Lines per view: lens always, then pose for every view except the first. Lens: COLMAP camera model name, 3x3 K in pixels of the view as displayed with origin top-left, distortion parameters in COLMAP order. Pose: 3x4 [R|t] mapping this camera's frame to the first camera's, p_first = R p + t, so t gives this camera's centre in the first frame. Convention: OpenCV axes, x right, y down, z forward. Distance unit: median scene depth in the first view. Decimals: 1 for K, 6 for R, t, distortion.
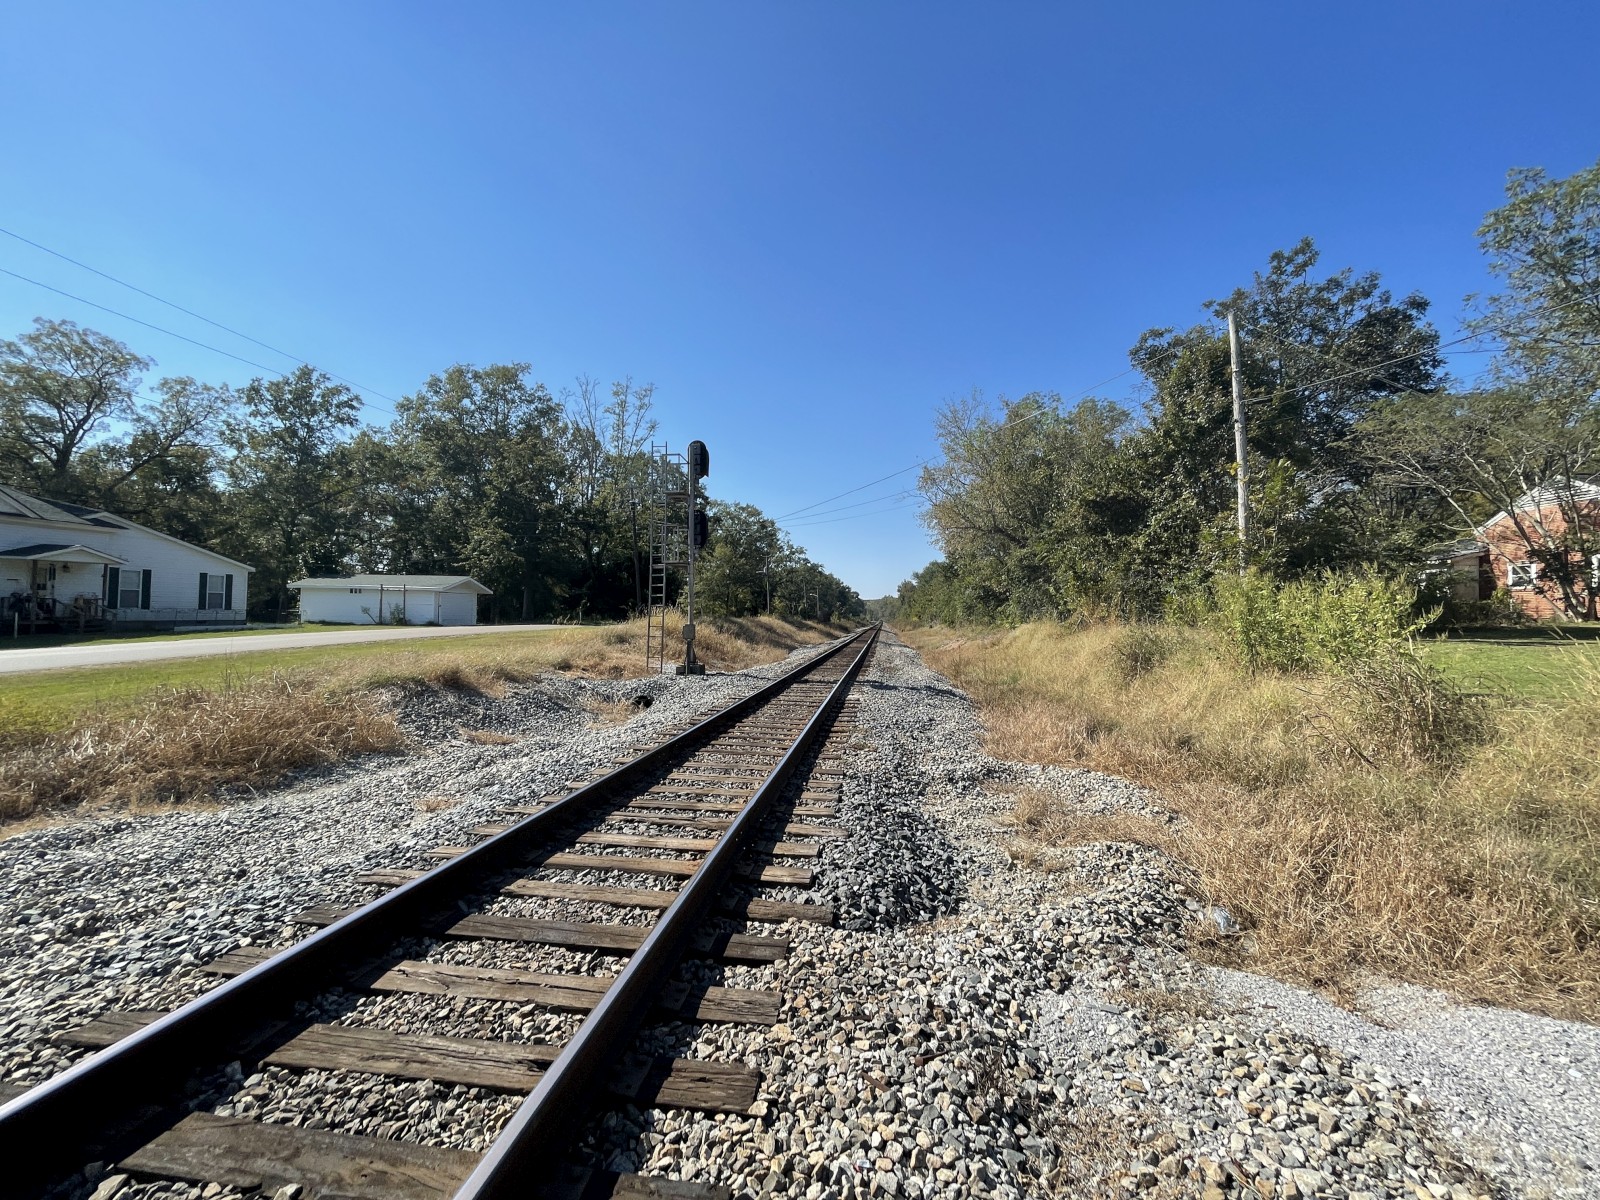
lens RADIAL K [[649.3, 0, 800.0], [0, 649.3, 600.0], [0, 0, 1]] dist [-0.001643, 0.000074]
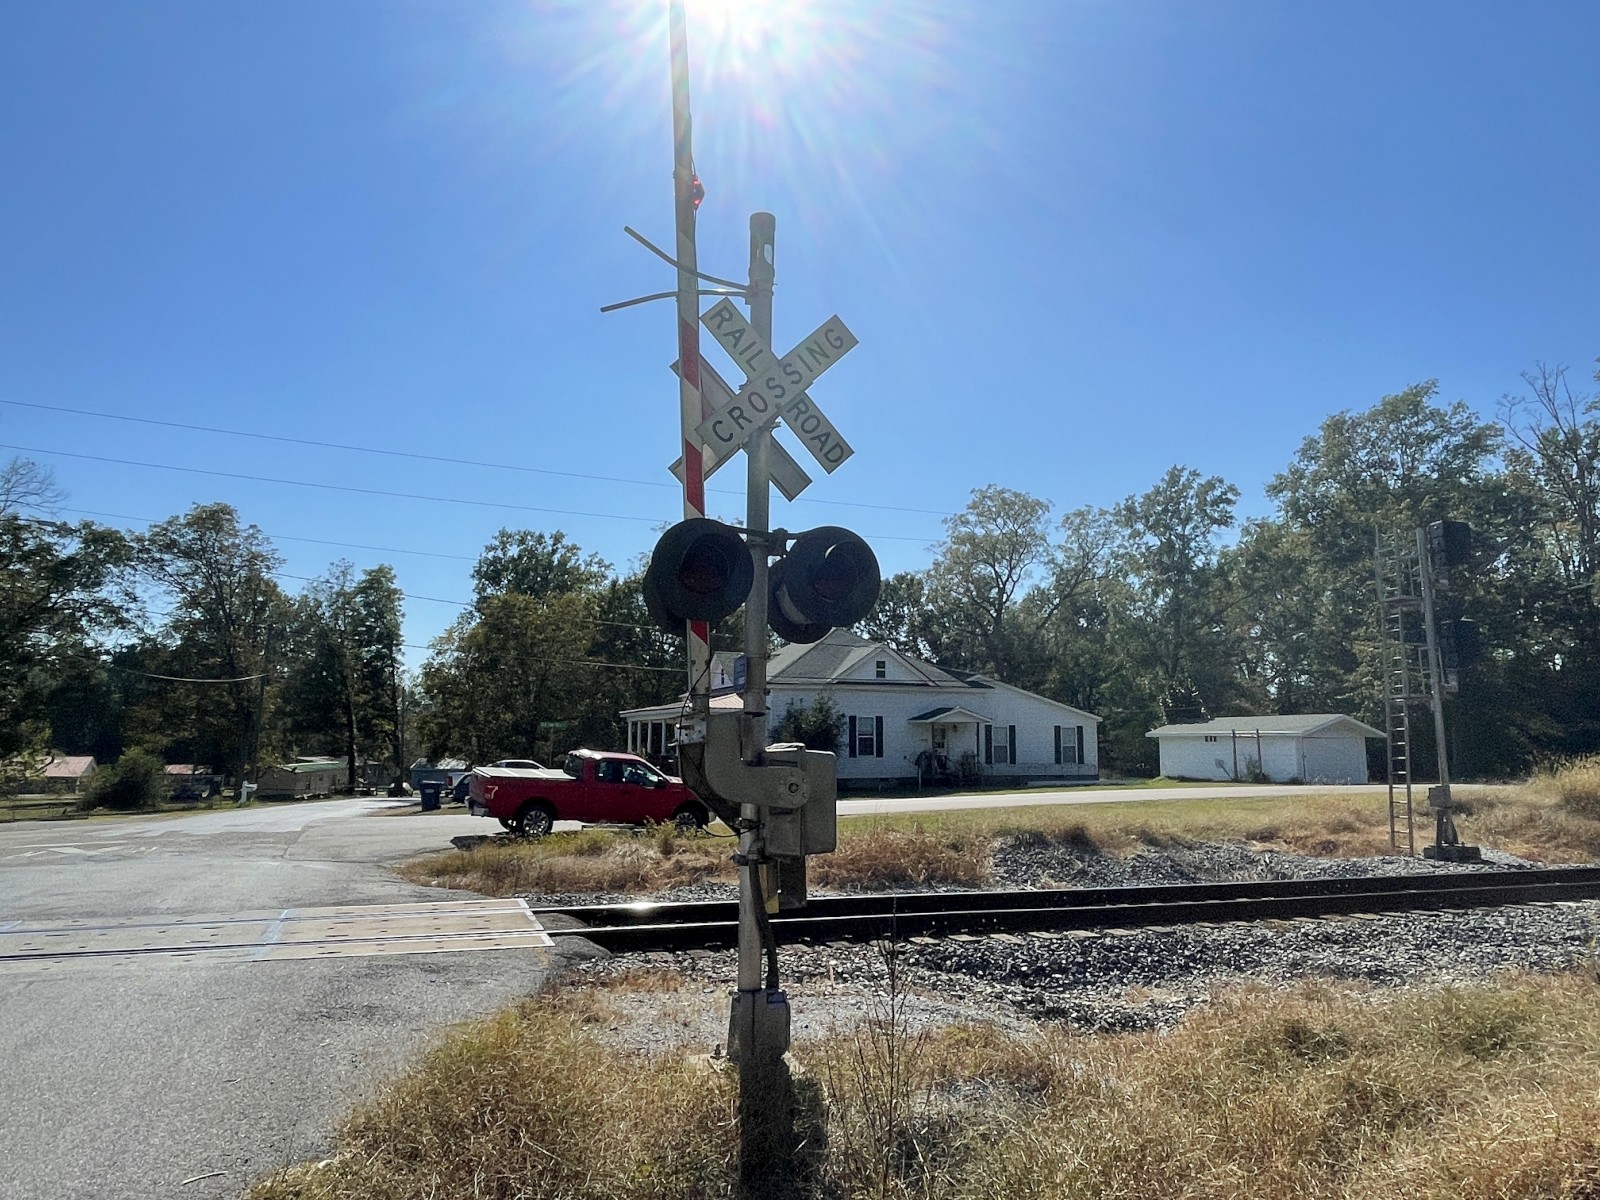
lens RADIAL K [[1048.4, 0, 800.0], [0, 1048.4, 600.0], [0, 0, 1]] dist [-0.001693, -0.002196]
pose [[0.462374, -0.142187, -0.875210, 0.181180], [0.023139, 0.988658, -0.148394, -0.002424], [0.886383, 0.048362, 0.460420, -0.043425]]
